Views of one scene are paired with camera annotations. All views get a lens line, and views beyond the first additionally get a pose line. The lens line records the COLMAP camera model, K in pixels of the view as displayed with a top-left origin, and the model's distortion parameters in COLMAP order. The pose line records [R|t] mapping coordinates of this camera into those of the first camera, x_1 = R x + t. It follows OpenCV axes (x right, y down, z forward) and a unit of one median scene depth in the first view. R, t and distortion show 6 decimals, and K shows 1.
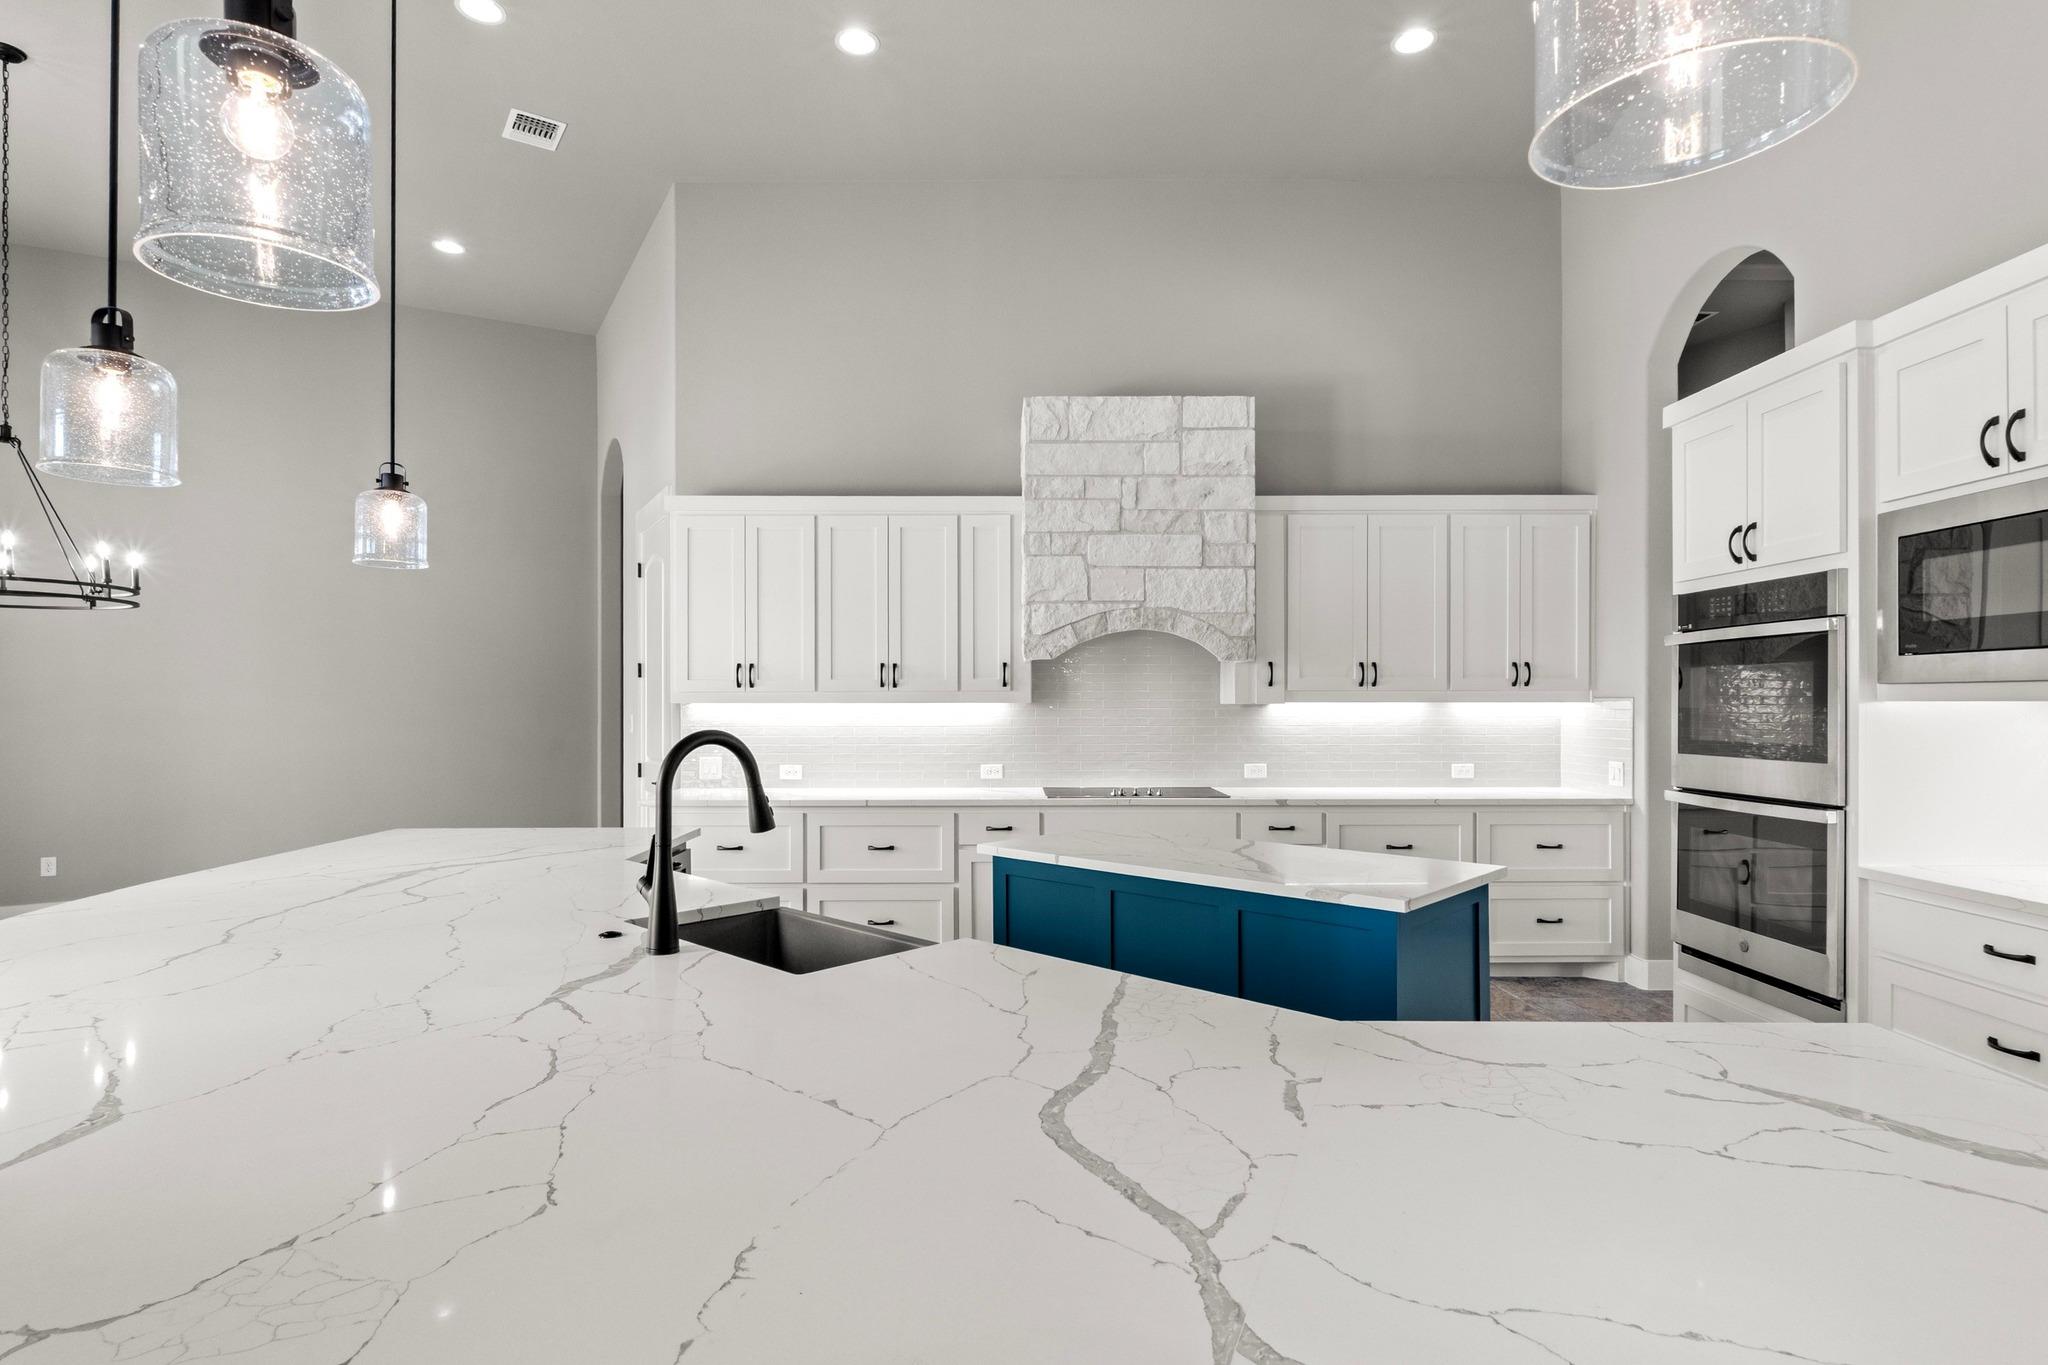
lens RADIAL K [[1046.3, 0, 1023.2], [0, 1046.3, 695.4], [0, 0, 1]] dist [-0.003574, -0.000903]
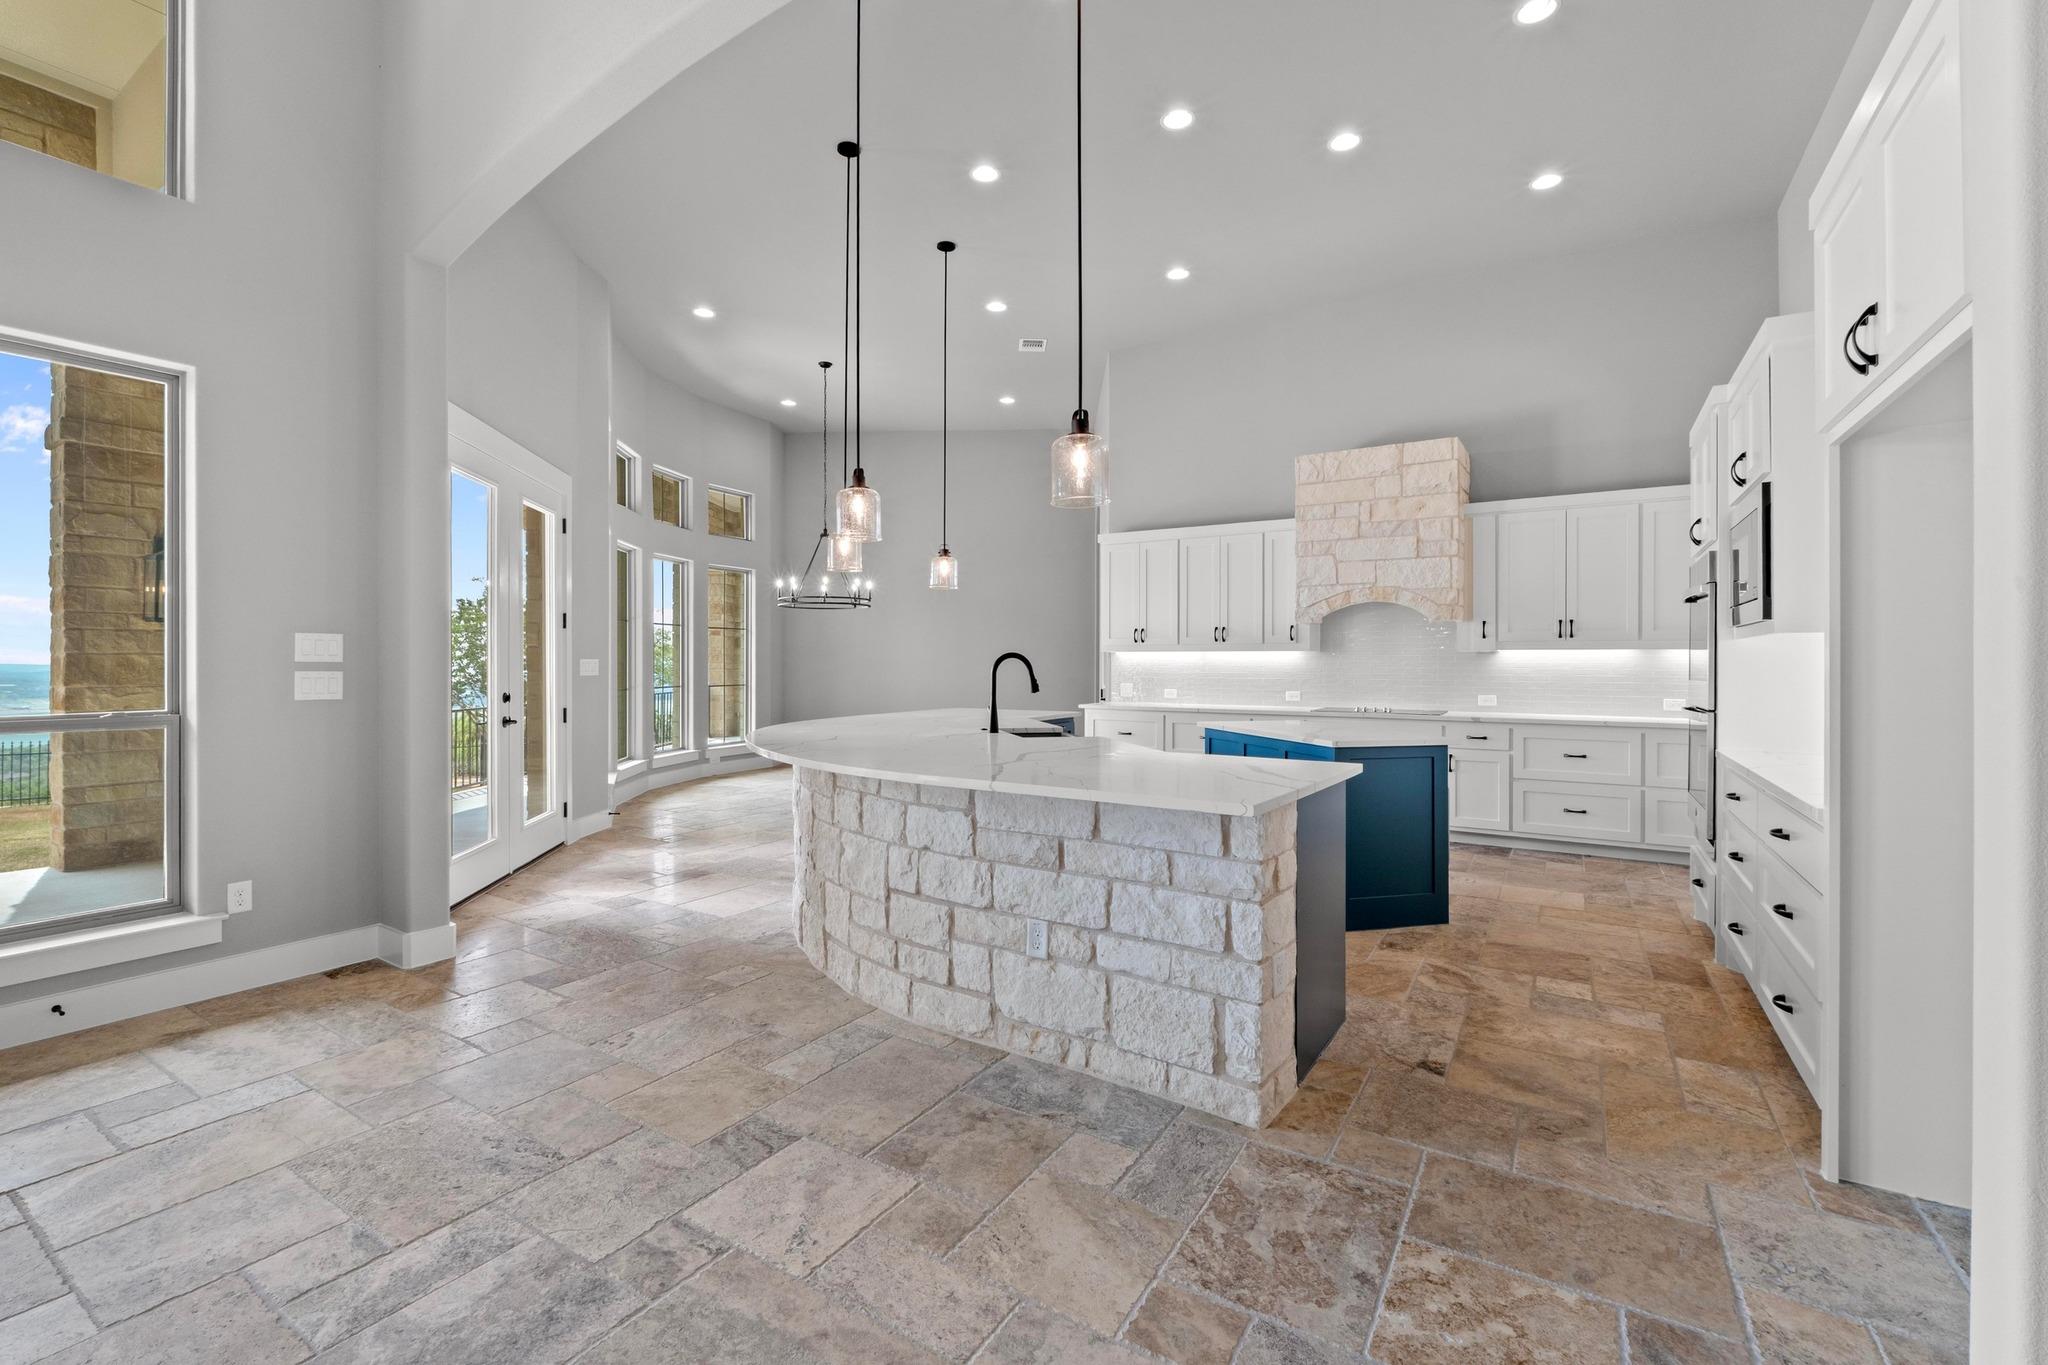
lens RADIAL K [[870.9, 0, 999.3], [0, 870.9, 659.2], [0, 0, 1]] dist [0.000872, 0.000129]
pose [[0.833197, 0.003435, -0.552965, 0.358555], [-0.002260, 0.999994, 0.002806, 0.018133], [0.552971, -0.001088, 0.833200, -0.346262]]
